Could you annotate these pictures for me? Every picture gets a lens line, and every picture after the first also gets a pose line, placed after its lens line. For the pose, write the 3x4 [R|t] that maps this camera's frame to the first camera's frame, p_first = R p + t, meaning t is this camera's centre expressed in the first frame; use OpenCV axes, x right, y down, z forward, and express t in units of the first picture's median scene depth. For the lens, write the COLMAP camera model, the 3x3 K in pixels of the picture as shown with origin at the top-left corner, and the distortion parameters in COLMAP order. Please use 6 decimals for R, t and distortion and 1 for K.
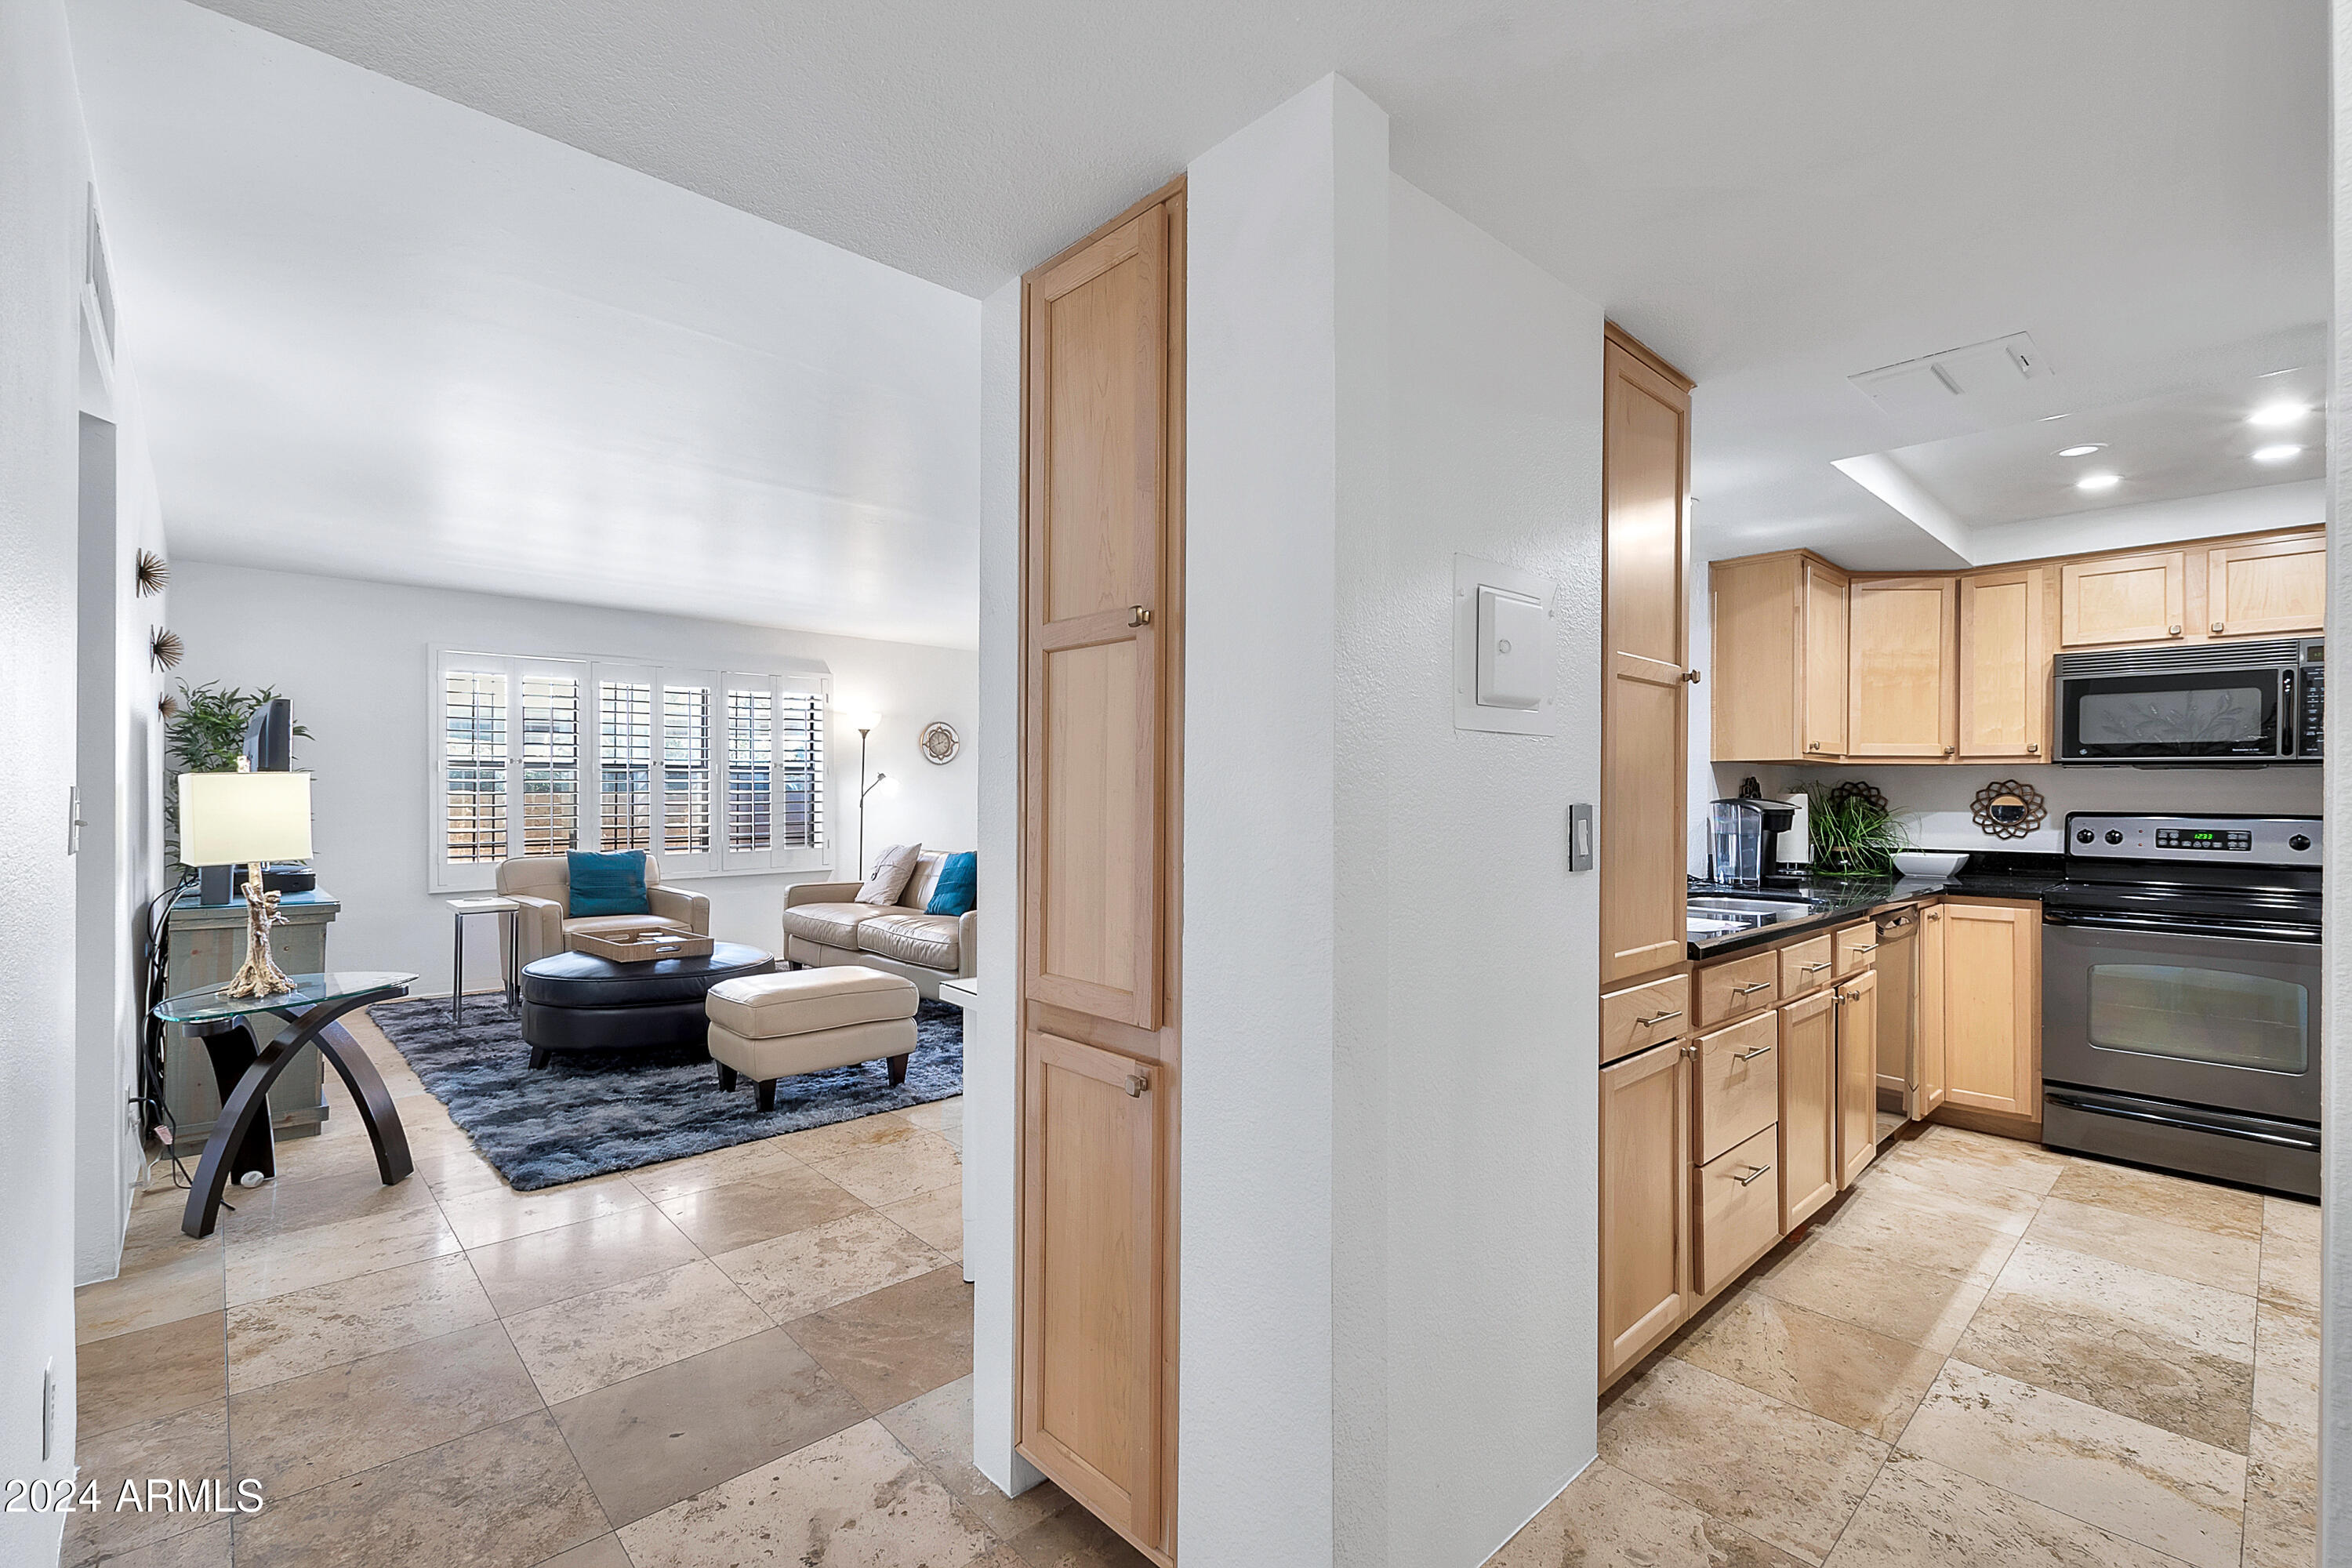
lens RADIAL K [[1038.1, 0, 1177.9], [0, 1038.1, 824.1], [0, 0, 1]] dist [0.011106, -0.003842]
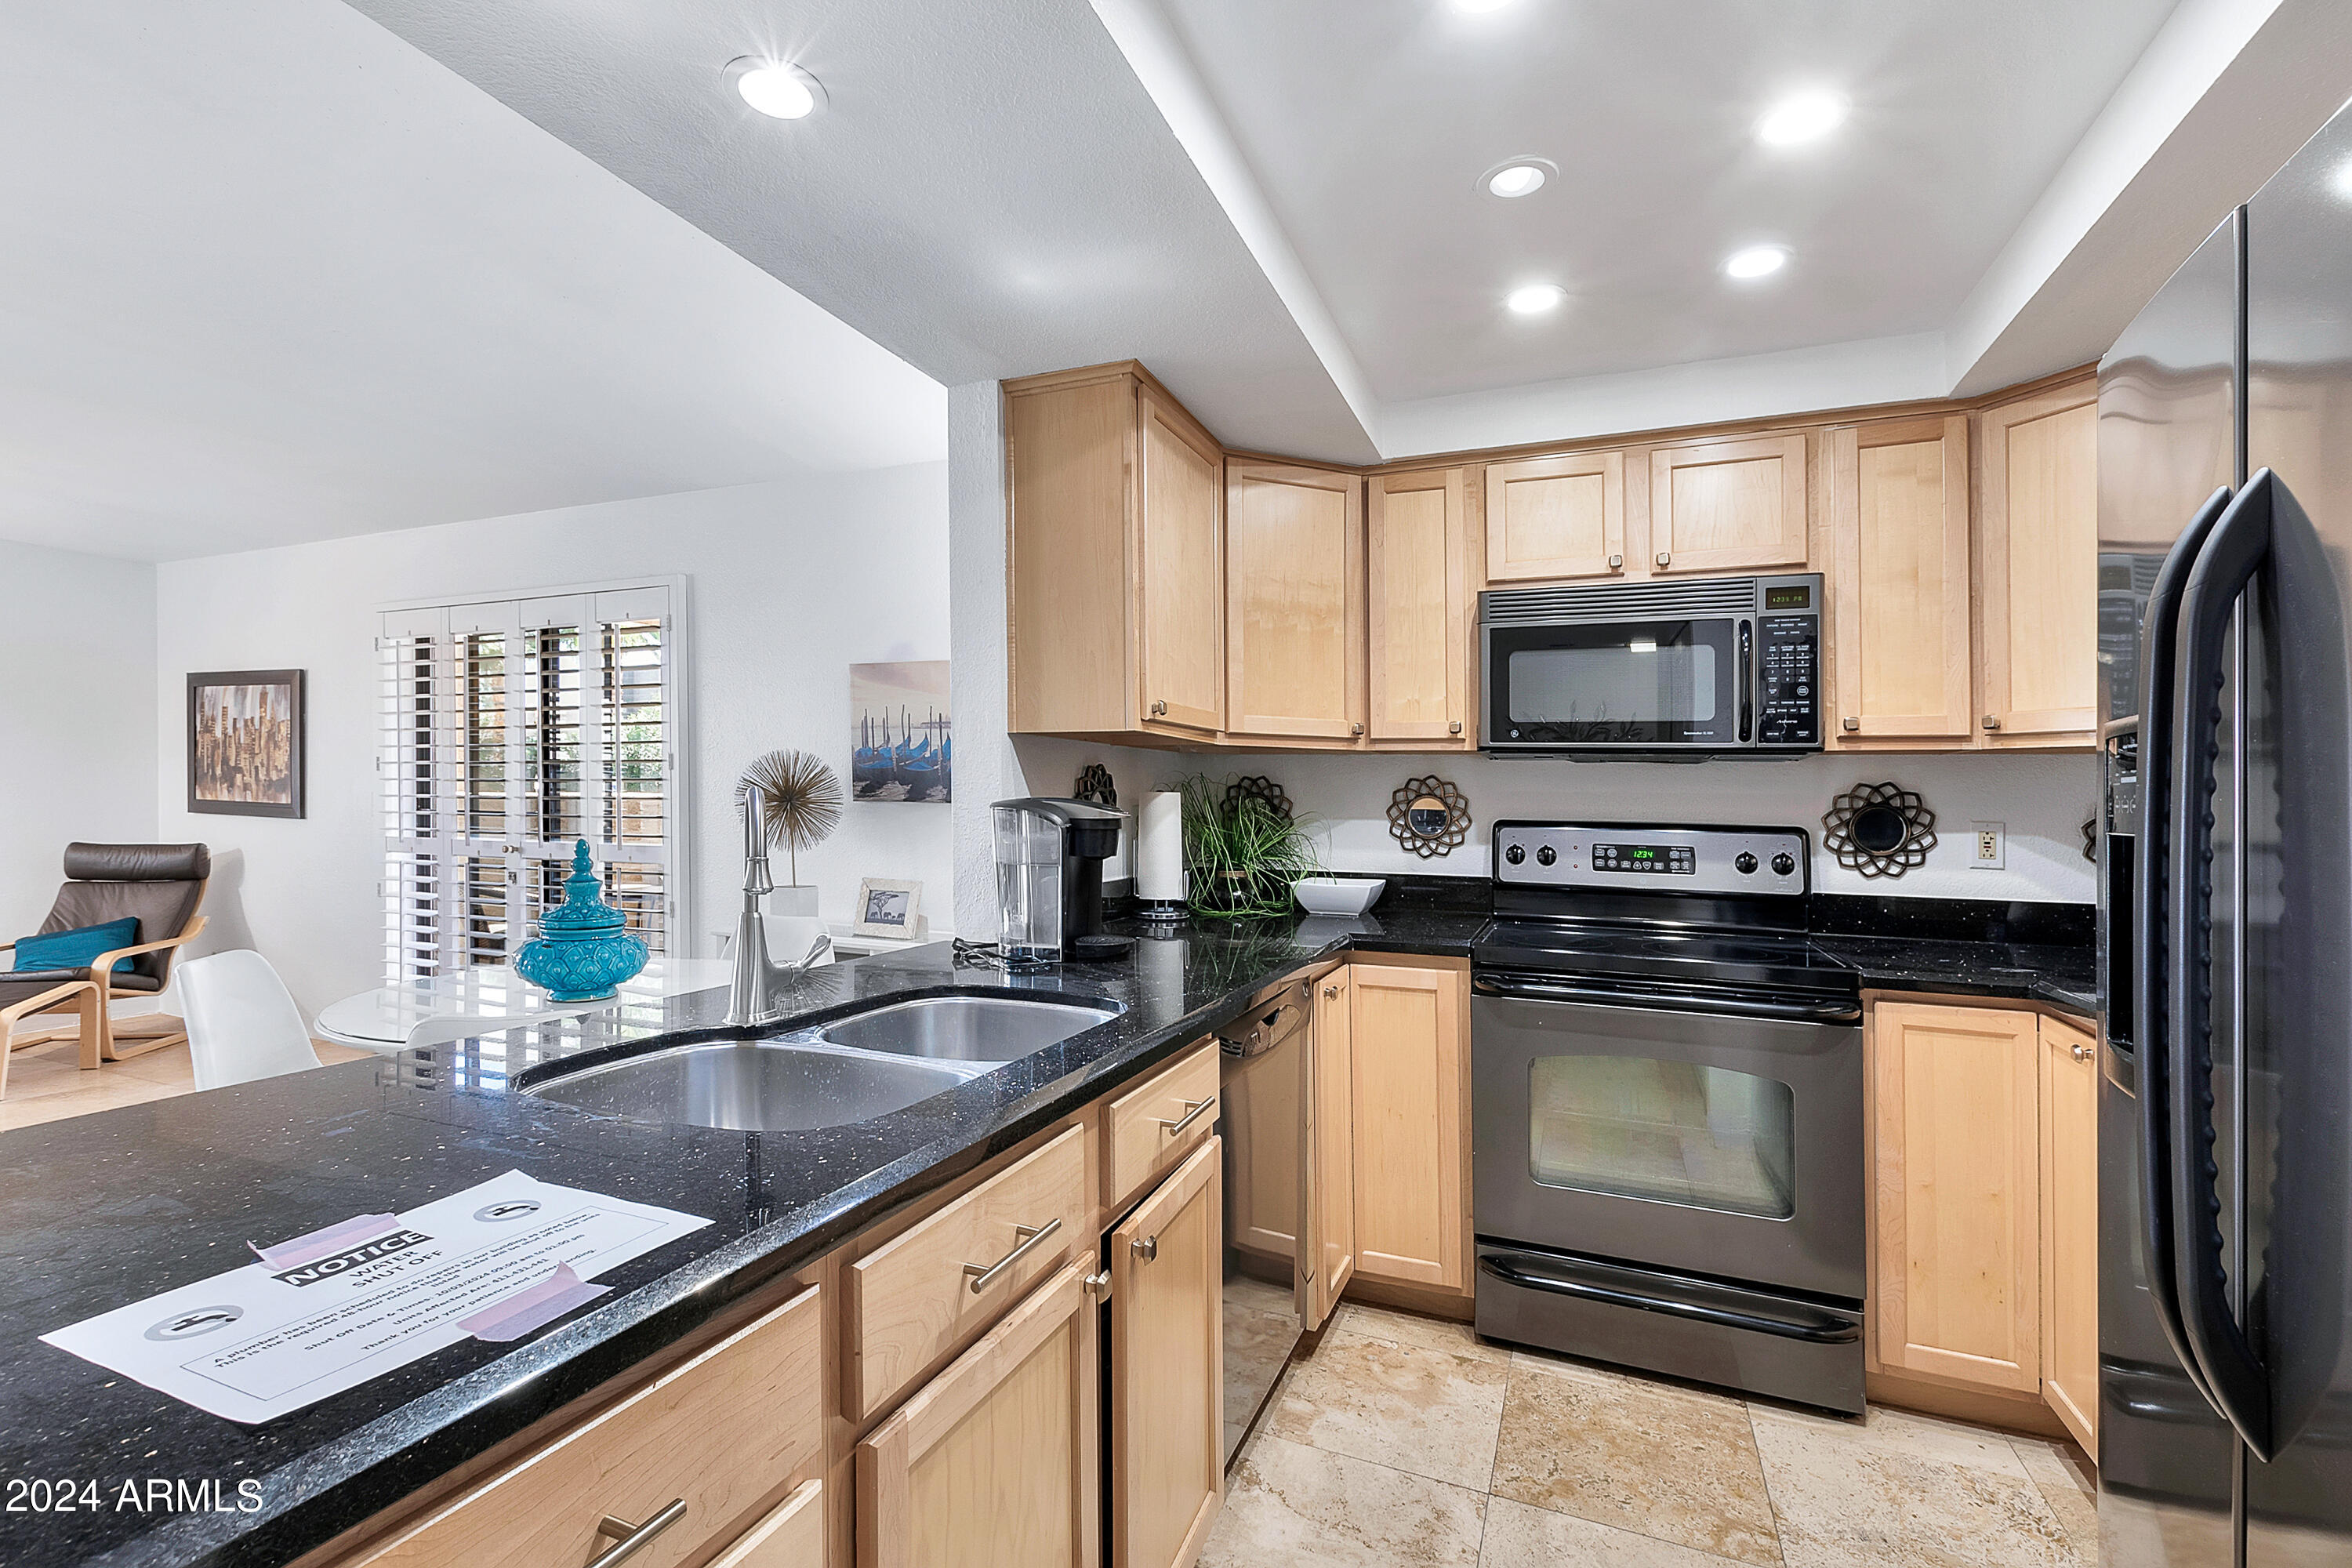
lens RADIAL K [[1038.1, 0, 1174.9], [0, 1038.1, 795.6], [0, 0, 1]] dist [0.011106, -0.003842]
pose [[0.909579, 0.005499, 0.415494, 0.375474], [0.005448, 0.999669, -0.025157, -0.012253], [-0.415494, 0.025146, 0.909248, 0.467007]]
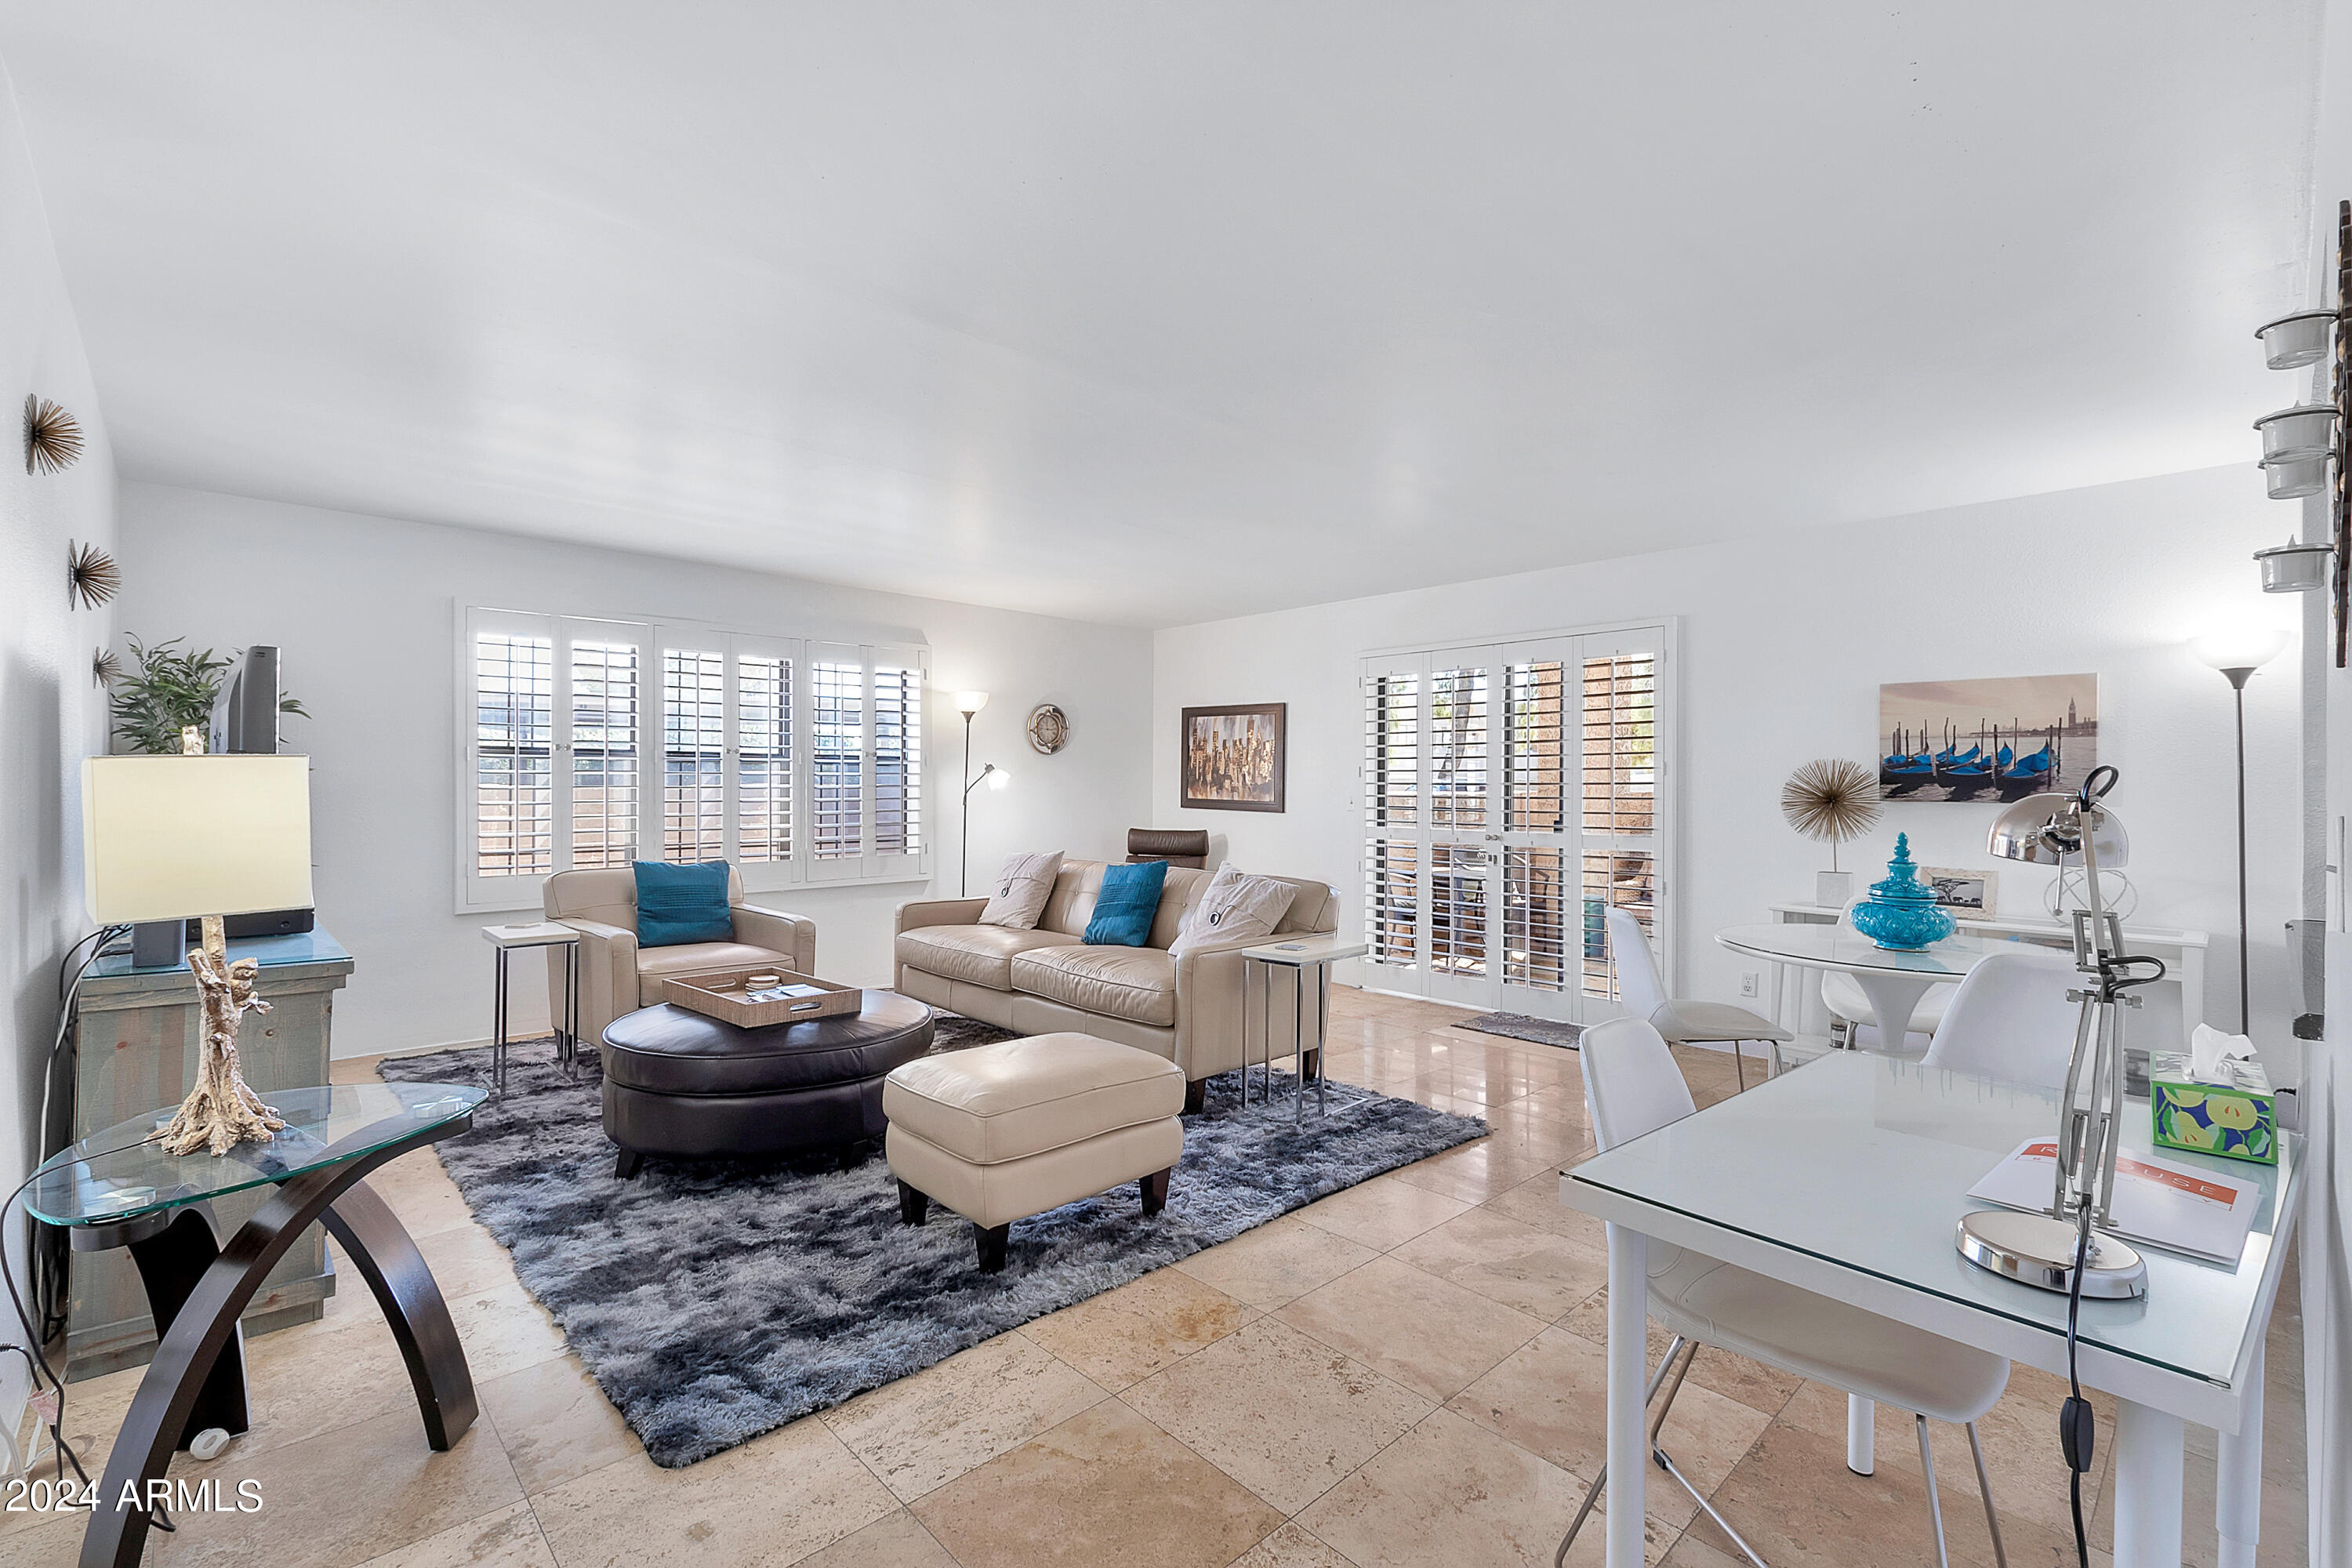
lens RADIAL K [[1038.1, 0, 1171.0], [0, 1038.1, 822.2], [0, 0, 1]] dist [0.011106, -0.003842]
pose [[0.999992, 0.003537, 0.001781, -0.294424], [-0.003543, 0.999986, 0.003924, -0.013088], [-0.001767, -0.003931, 0.999991, 0.349027]]
